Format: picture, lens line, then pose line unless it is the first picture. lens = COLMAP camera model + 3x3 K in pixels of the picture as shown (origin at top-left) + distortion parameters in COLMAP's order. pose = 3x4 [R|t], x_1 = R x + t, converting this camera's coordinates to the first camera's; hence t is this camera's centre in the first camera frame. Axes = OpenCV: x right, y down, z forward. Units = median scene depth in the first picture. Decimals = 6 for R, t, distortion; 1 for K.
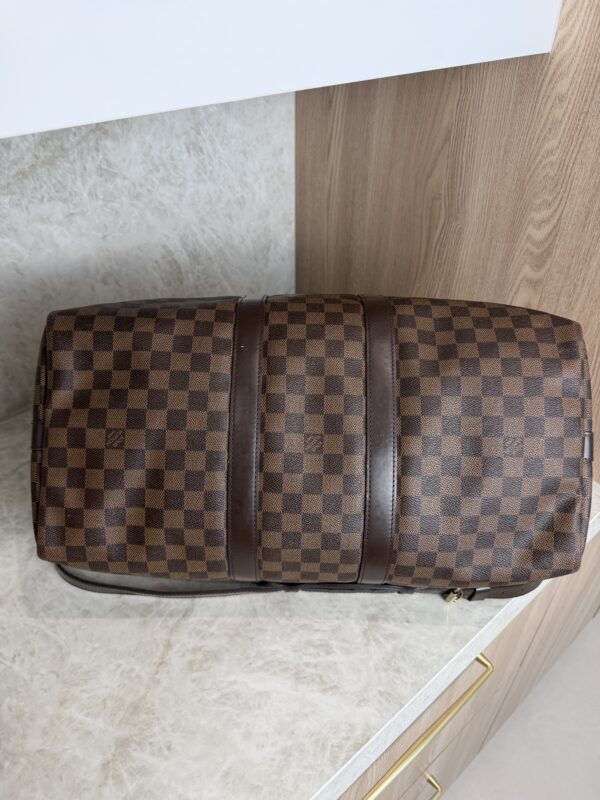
lens RADIAL K [[560.7, 0, 291.1], [0, 560.7, 391.3], [0, 0, 1]] dist [-0.024915, 0.005133]
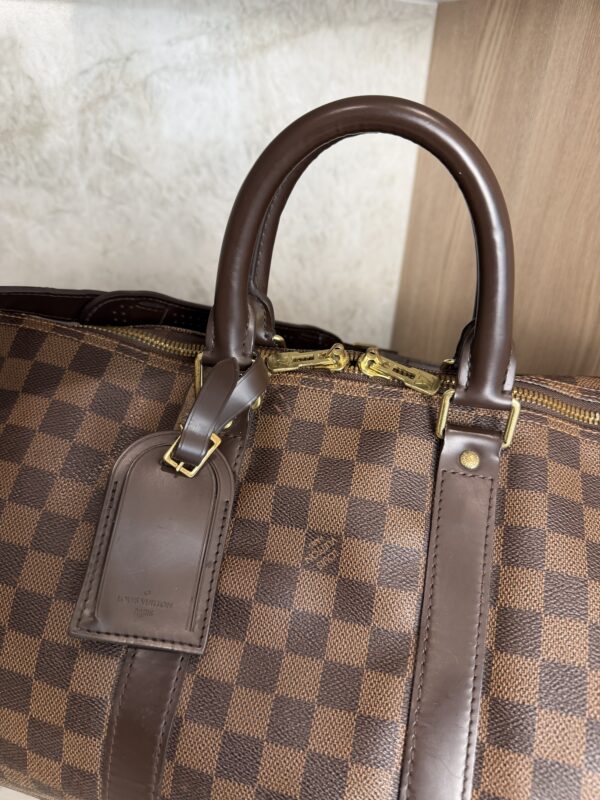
lens RADIAL K [[582.7, 0, 297.1], [0, 582.7, 402.3], [0, 0, 1]] dist [-0.053538, 0.031301]
pose [[0.955306, 0.185757, -0.229966, 0.109382], [-0.216943, 0.968963, -0.118520, -0.062462], [0.200813, 0.163113, 0.965955, 0.404268]]
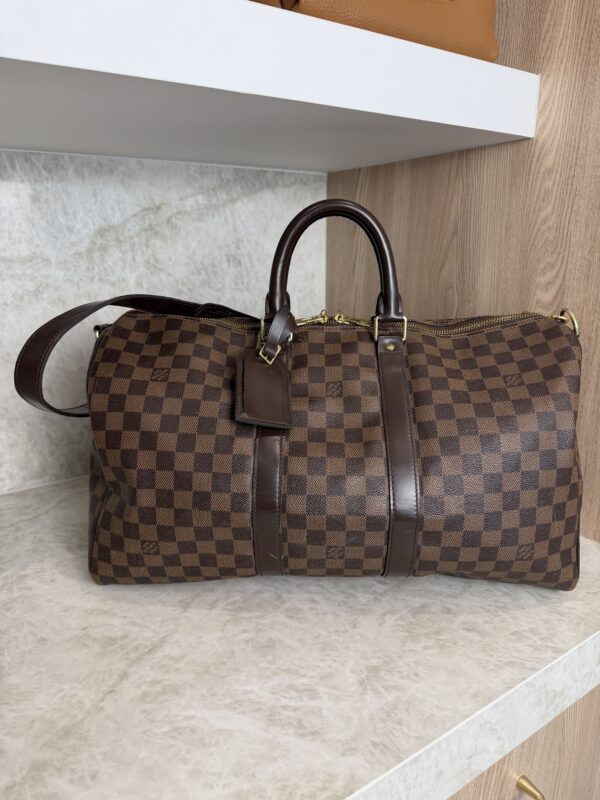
lens RADIAL K [[554.7, 0, 295.6], [0, 554.7, 407.1], [0, 0, 1]] dist [0.054534, -0.099732]
pose [[0.994579, 0.025383, -0.100836, 0.083758], [-0.060444, 0.930208, -0.362022, 0.278370], [0.084610, 0.366155, 0.926699, 0.072316]]
